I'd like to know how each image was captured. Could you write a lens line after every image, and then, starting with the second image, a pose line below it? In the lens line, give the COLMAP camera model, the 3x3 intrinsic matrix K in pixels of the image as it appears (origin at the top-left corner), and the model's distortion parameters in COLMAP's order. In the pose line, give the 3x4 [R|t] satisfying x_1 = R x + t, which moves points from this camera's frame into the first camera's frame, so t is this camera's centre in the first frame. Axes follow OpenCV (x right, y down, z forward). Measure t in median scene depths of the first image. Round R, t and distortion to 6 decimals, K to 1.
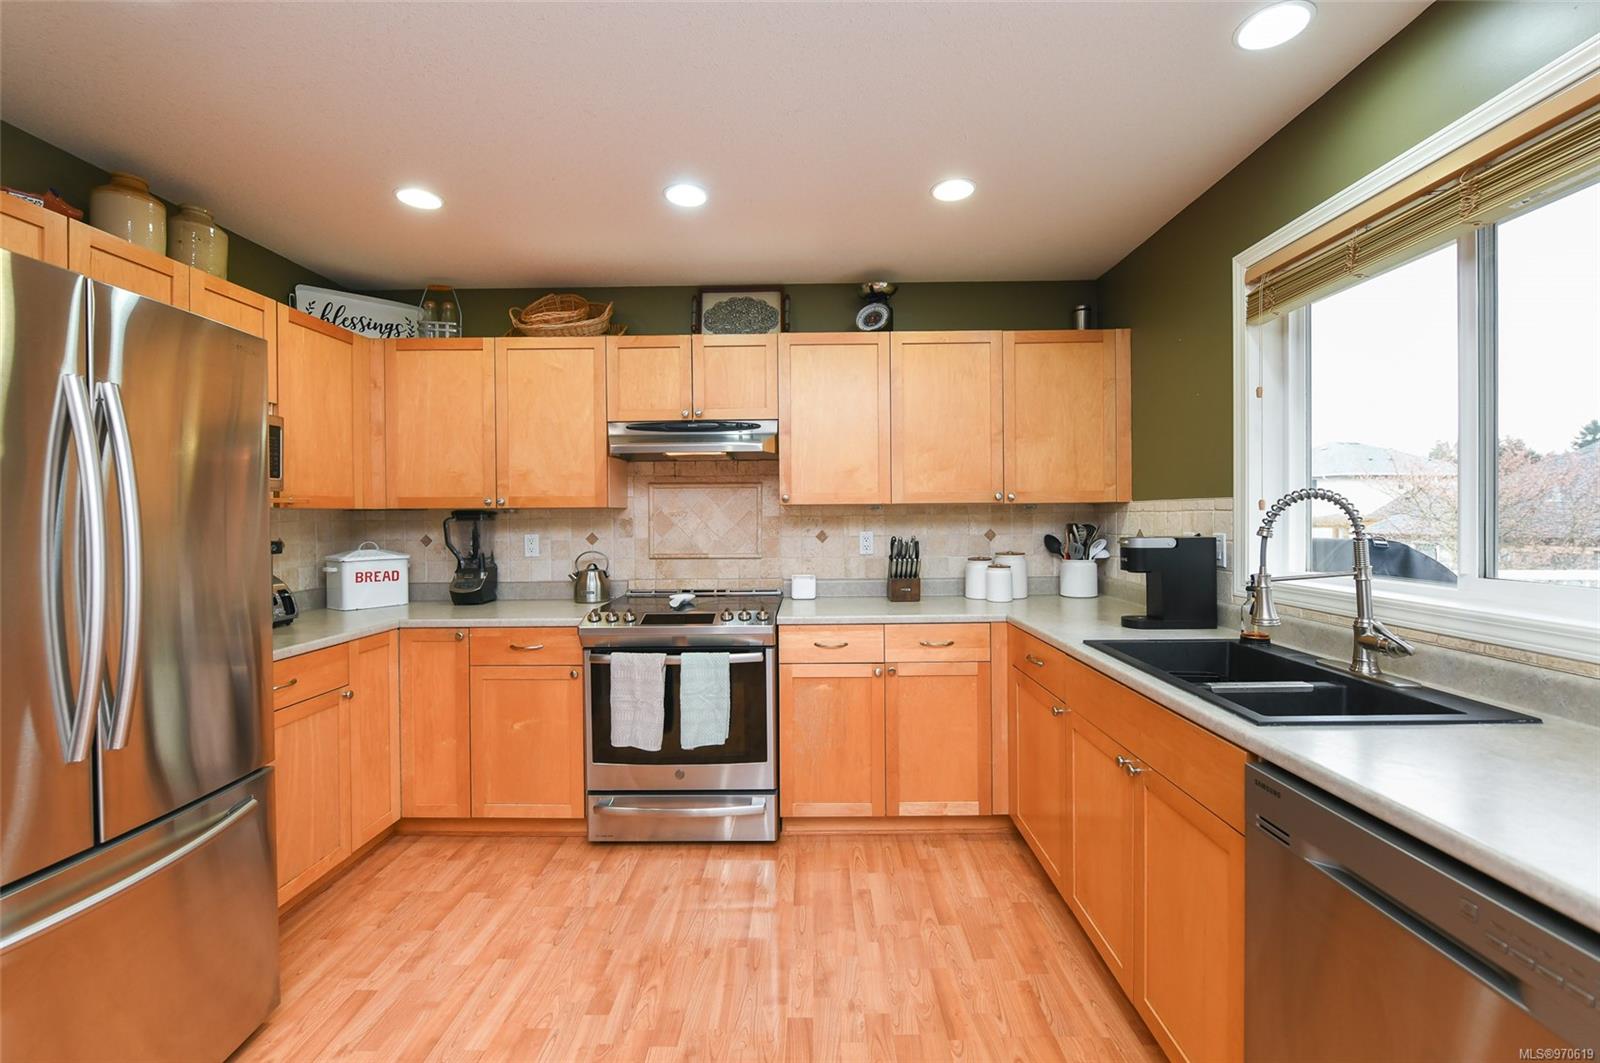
lens RADIAL K [[657.4, 0, 806.8], [0, 657.4, 520.6], [0, 0, 1]] dist [0.002396, -0.003943]
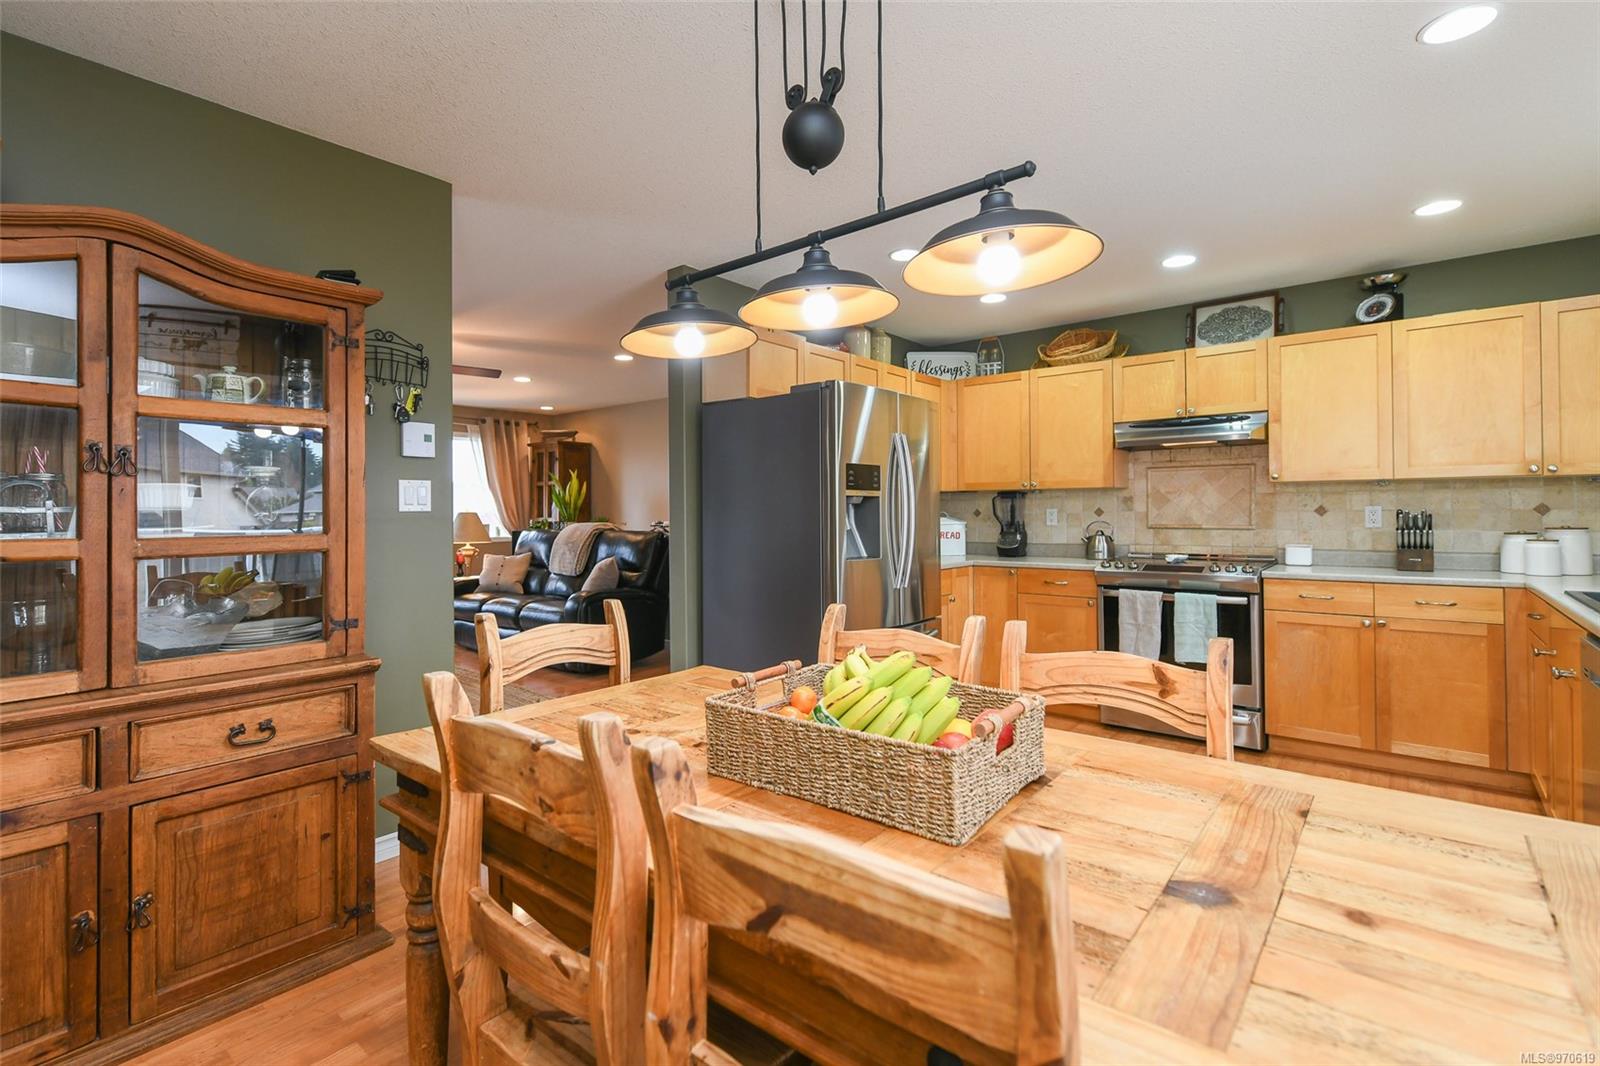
lens RADIAL K [[743.8, 0, 750.8], [0, 743.8, 507.1], [0, 0, 1]] dist [-0.000367, -0.000801]
pose [[0.754164, -0.000836, -0.656686, 0.140646], [-0.003140, 0.999983, -0.004879, 0.031986], [0.656679, 0.005742, 0.754148, -0.659073]]
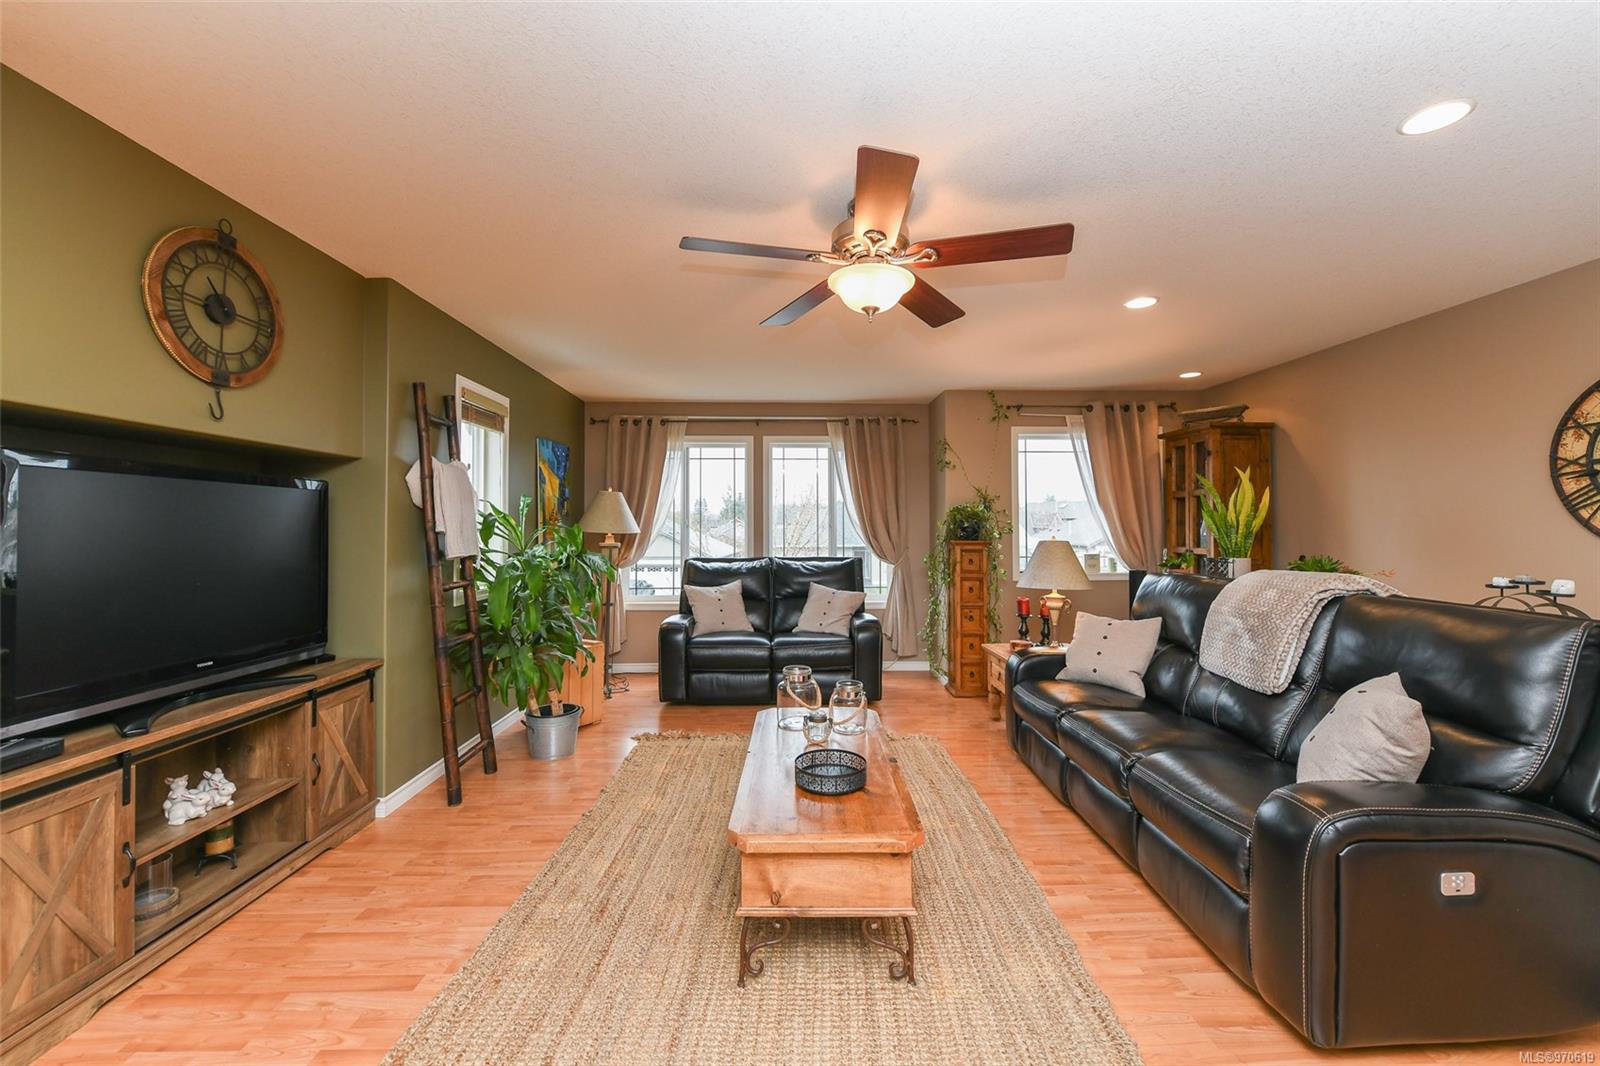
lens RADIAL K [[631.6, 0, 799.4], [0, 631.6, 513.8], [0, 0, 1]] dist [-0.003958, -0.000831]
pose [[0.030478, -0.016449, -0.999400, -0.919033], [-0.004157, 0.999854, -0.016583, 0.006525], [0.999527, 0.004660, 0.030405, 0.043370]]
